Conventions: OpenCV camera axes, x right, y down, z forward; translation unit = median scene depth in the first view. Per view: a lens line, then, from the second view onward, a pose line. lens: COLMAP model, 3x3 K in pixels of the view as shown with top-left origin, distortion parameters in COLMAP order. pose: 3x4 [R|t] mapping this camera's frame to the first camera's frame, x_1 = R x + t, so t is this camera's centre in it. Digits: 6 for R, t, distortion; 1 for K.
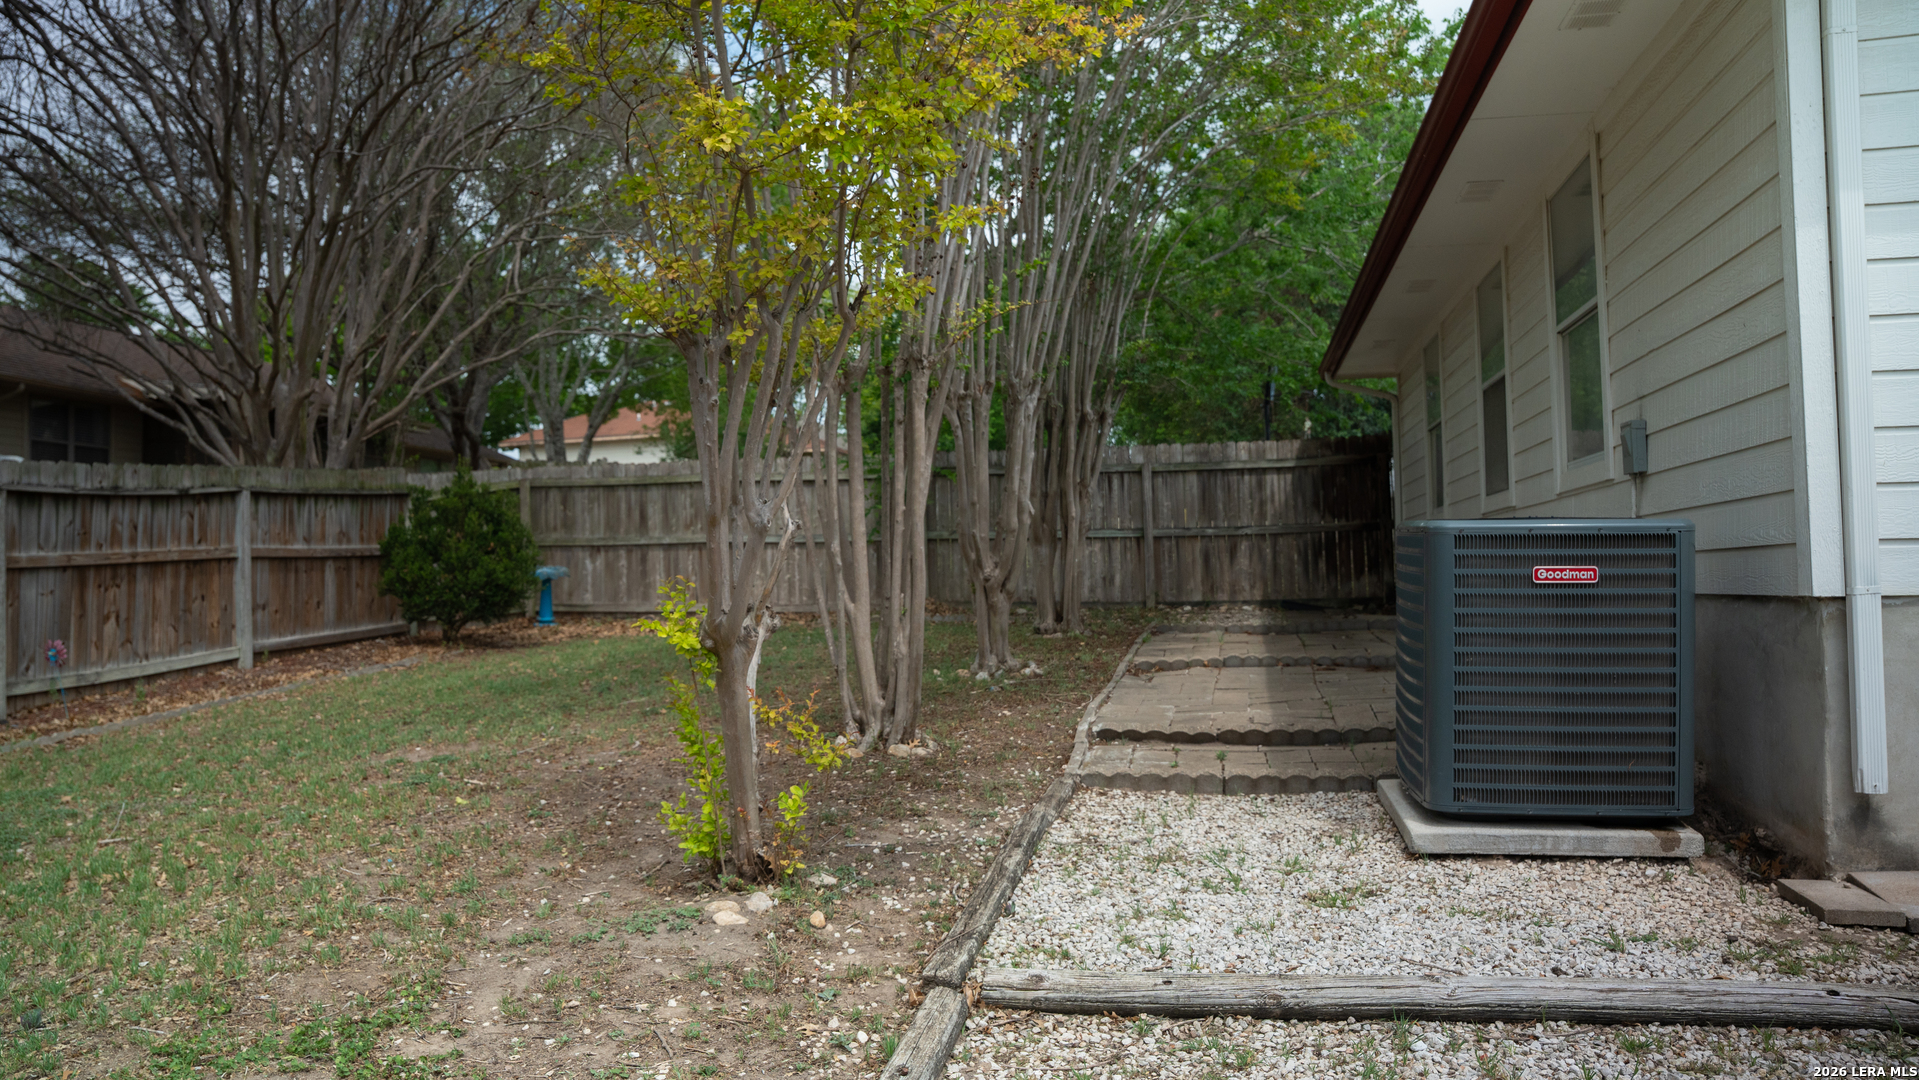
lens RADIAL K [[1321.6, 0, 961.2], [0, 1321.6, 535.7], [0, 0, 1]] dist [-0.165674, 0.138795]
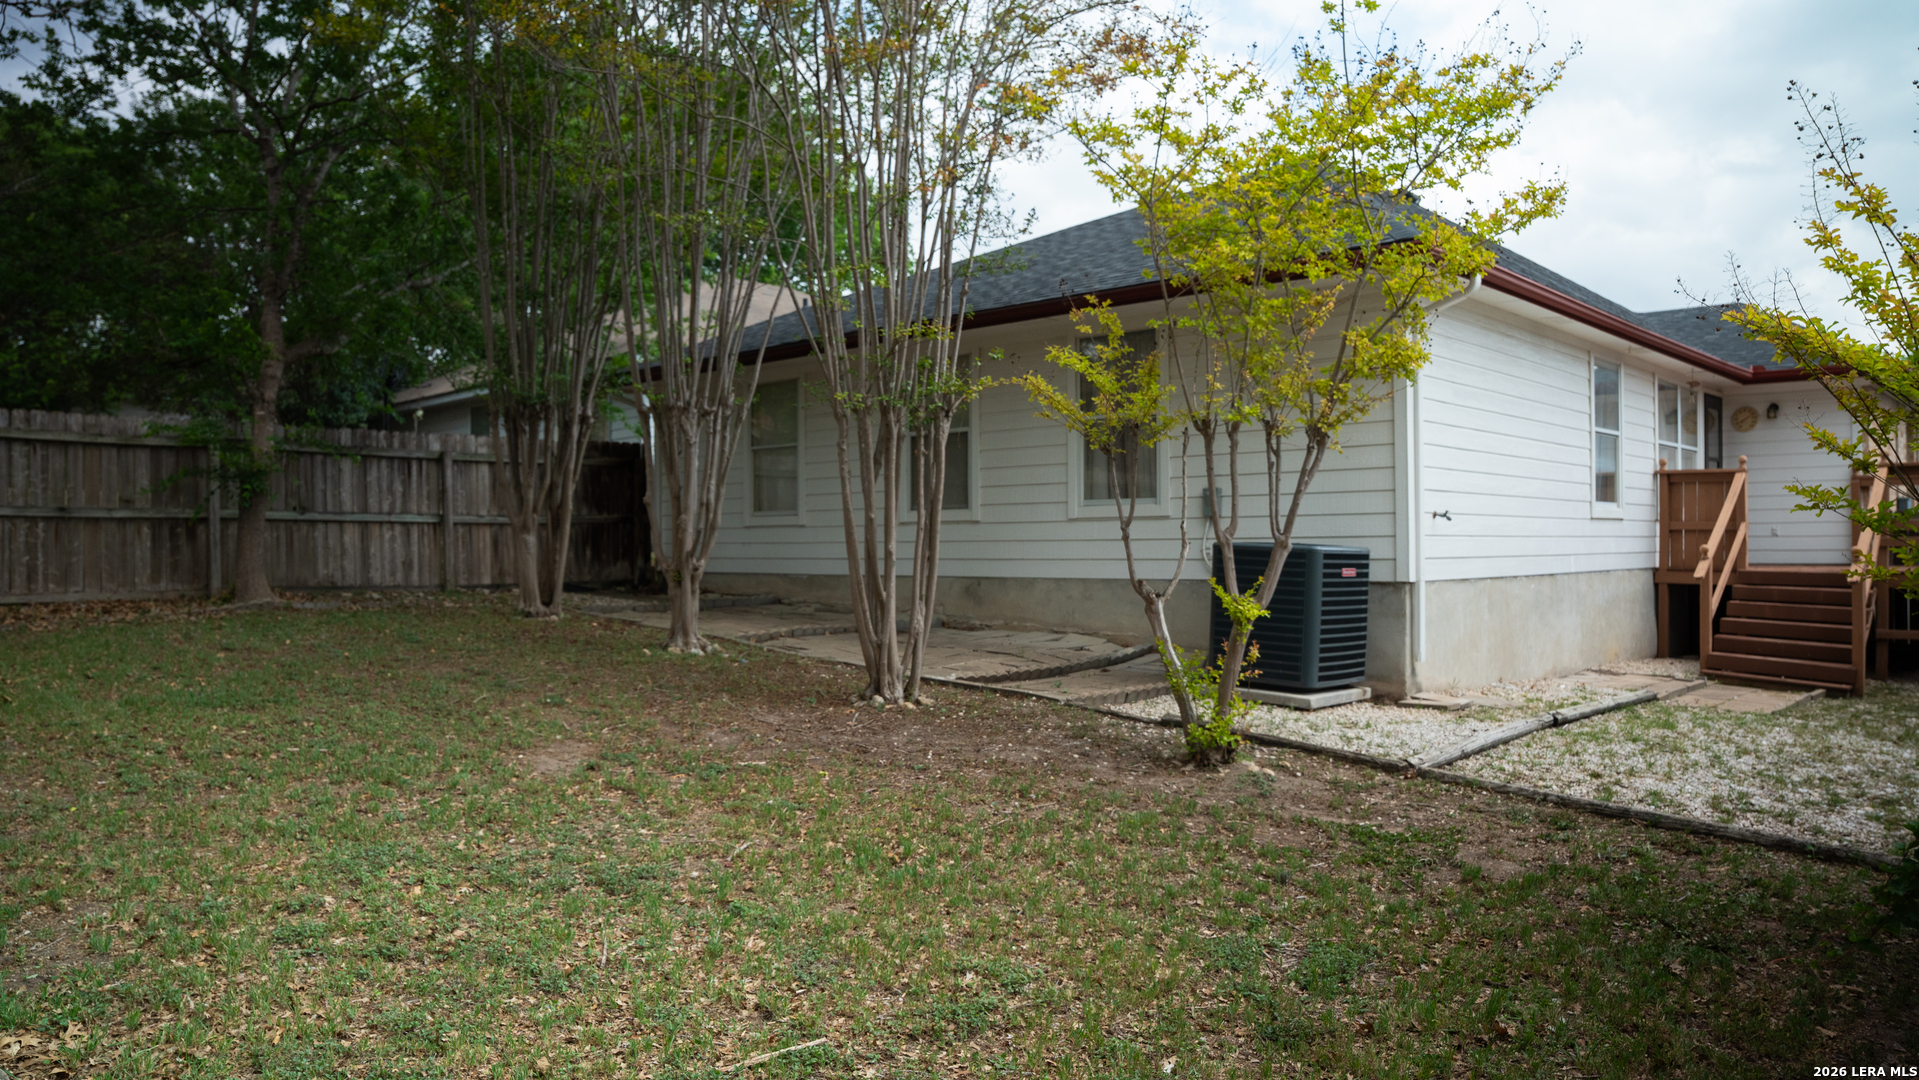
lens RADIAL K [[1321.6, 0, 961.2], [0, 1321.6, 535.7], [0, 0, 1]] dist [-0.165674, 0.138795]
pose [[0.519025, 0.019558, 0.854535, -1.878575], [-0.035013, 0.999386, -0.001607, -0.005809], [-0.854041, -0.029086, 0.519391, 0.449590]]
